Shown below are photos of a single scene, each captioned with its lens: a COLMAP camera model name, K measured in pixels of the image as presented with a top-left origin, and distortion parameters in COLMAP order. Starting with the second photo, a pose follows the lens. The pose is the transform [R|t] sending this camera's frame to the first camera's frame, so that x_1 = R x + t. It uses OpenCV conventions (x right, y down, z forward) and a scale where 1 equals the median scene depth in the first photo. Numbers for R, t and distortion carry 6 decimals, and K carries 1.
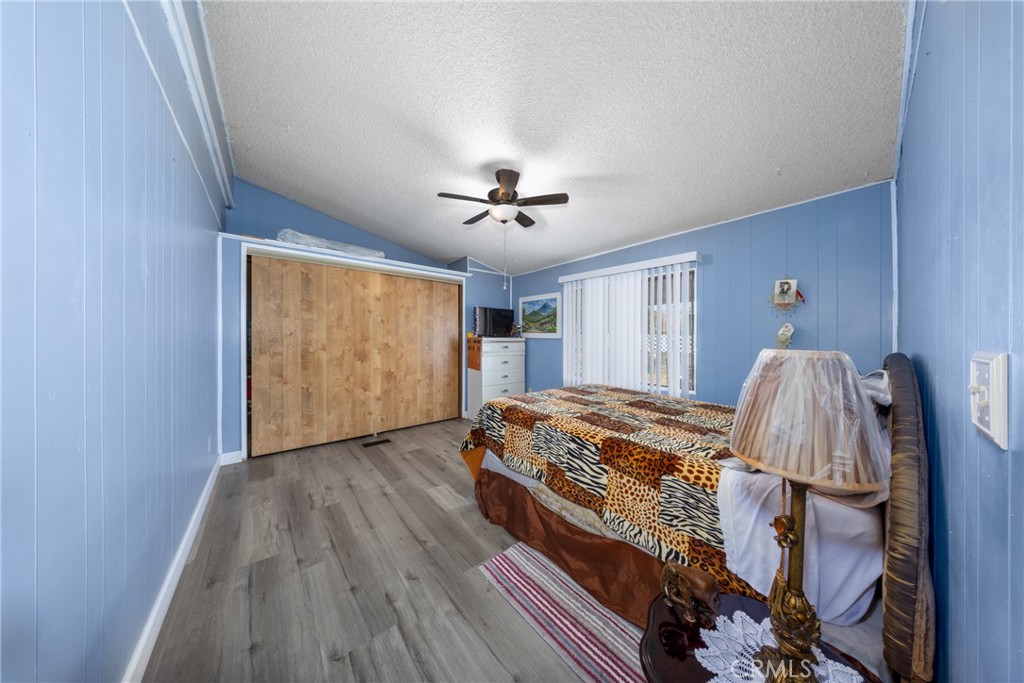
lens RADIAL K [[301.0, 0, 511.1], [0, 301.0, 339.3], [0, 0, 1]] dist [-0.001484, -0.000059]
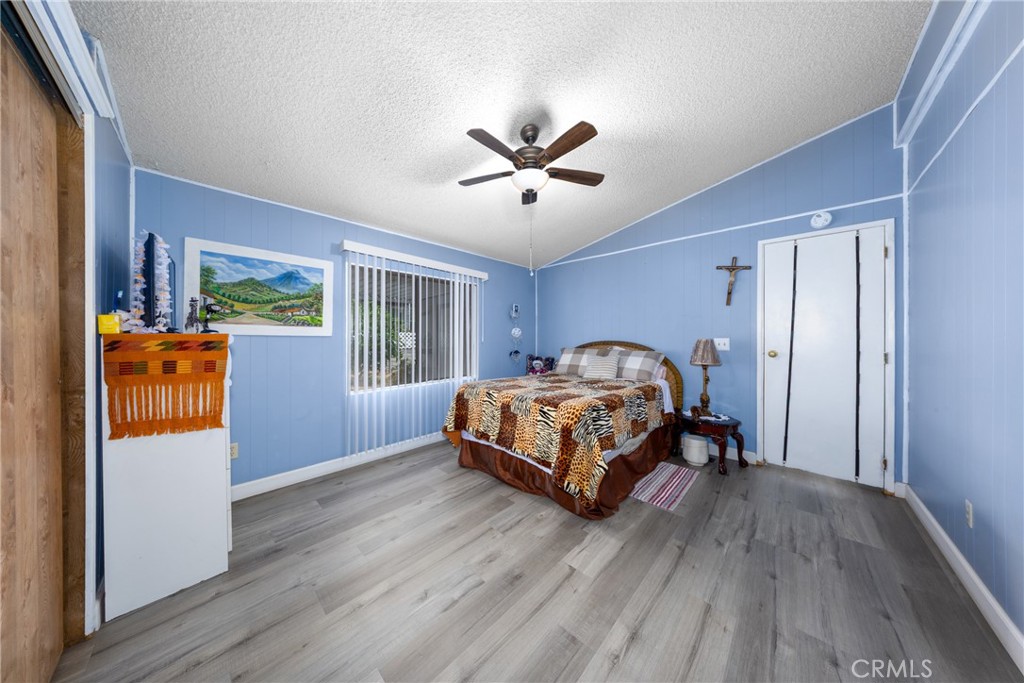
lens RADIAL K [[301.0, 0, 511.1], [0, 301.0, 339.3], [0, 0, 1]] dist [-0.001484, -0.000059]
pose [[-0.123073, -0.006104, 0.992379, -1.108493], [0.002412, 0.999976, 0.006450, 0.001262], [-0.992395, 0.003188, -0.123056, 1.560211]]
